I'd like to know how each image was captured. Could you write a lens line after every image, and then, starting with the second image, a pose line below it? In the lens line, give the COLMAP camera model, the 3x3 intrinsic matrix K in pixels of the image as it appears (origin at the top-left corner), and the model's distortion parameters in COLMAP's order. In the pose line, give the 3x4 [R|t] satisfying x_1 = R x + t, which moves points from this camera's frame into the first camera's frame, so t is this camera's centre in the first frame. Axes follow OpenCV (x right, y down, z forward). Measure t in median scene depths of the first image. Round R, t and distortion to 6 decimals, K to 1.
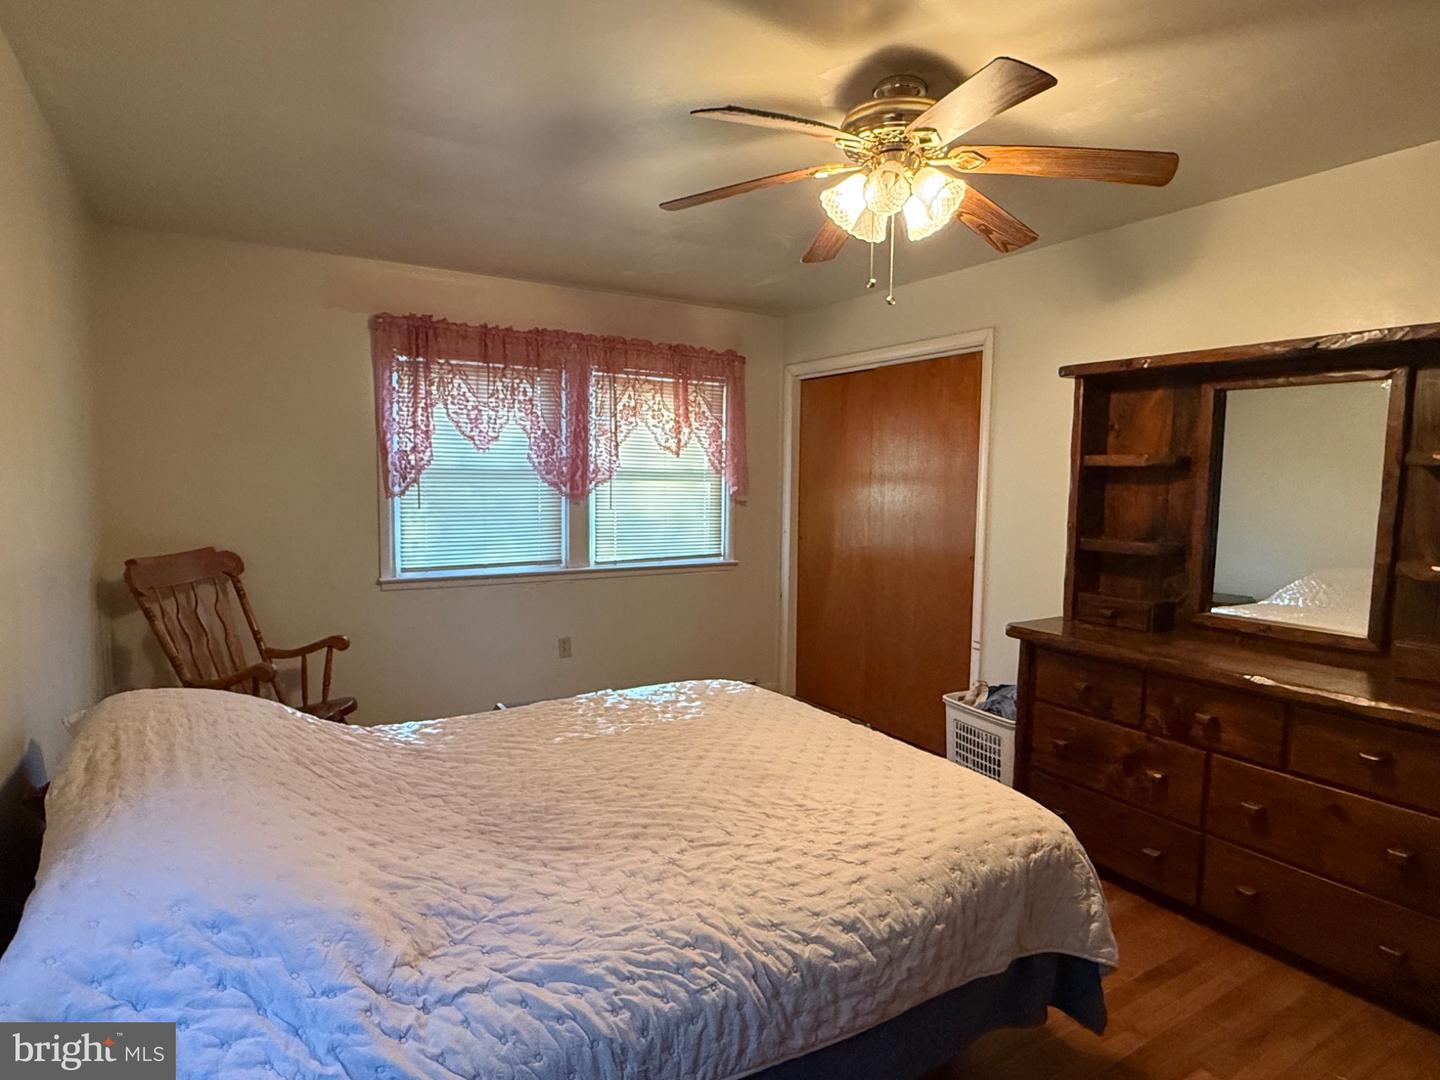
lens RADIAL K [[805.2, 0, 715.4], [0, 805.2, 542.8], [0, 0, 1]] dist [0.006062, 0.000527]
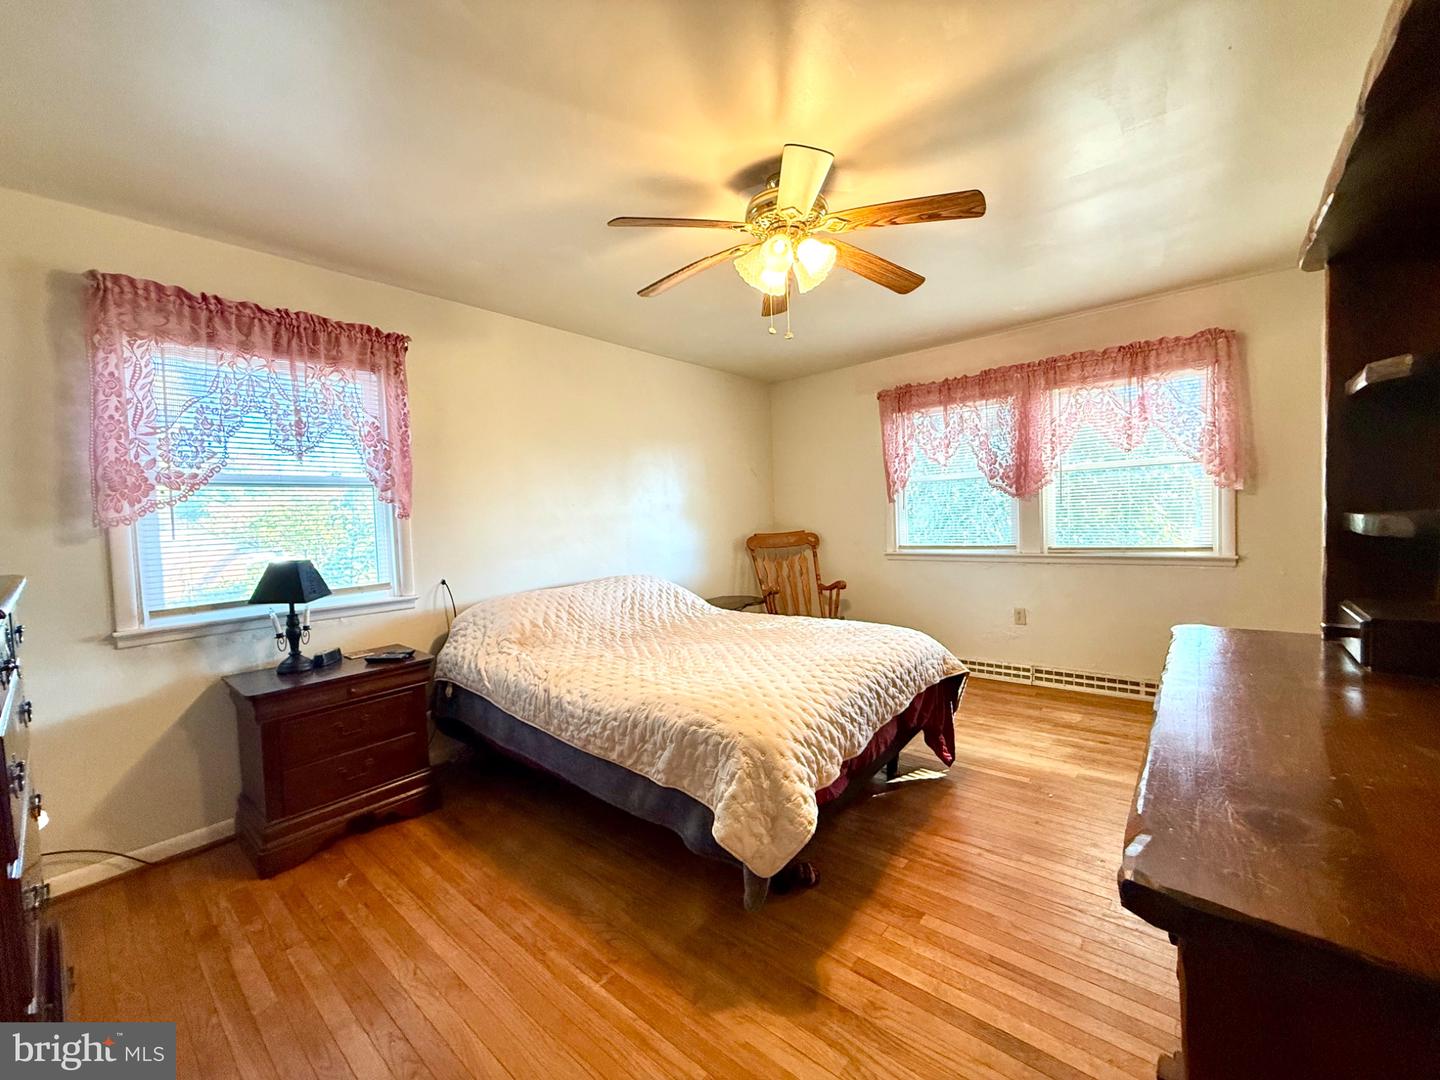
lens RADIAL K [[572.2, 0, 717.5], [0, 572.2, 539.0], [0, 0, 1]] dist [-0.002533, -0.000151]
pose [[0.309893, 0.012777, -0.950686, 0.532156], [-0.032957, 0.999453, 0.002689, 0.024082], [0.950200, 0.030499, 0.310144, 0.288224]]
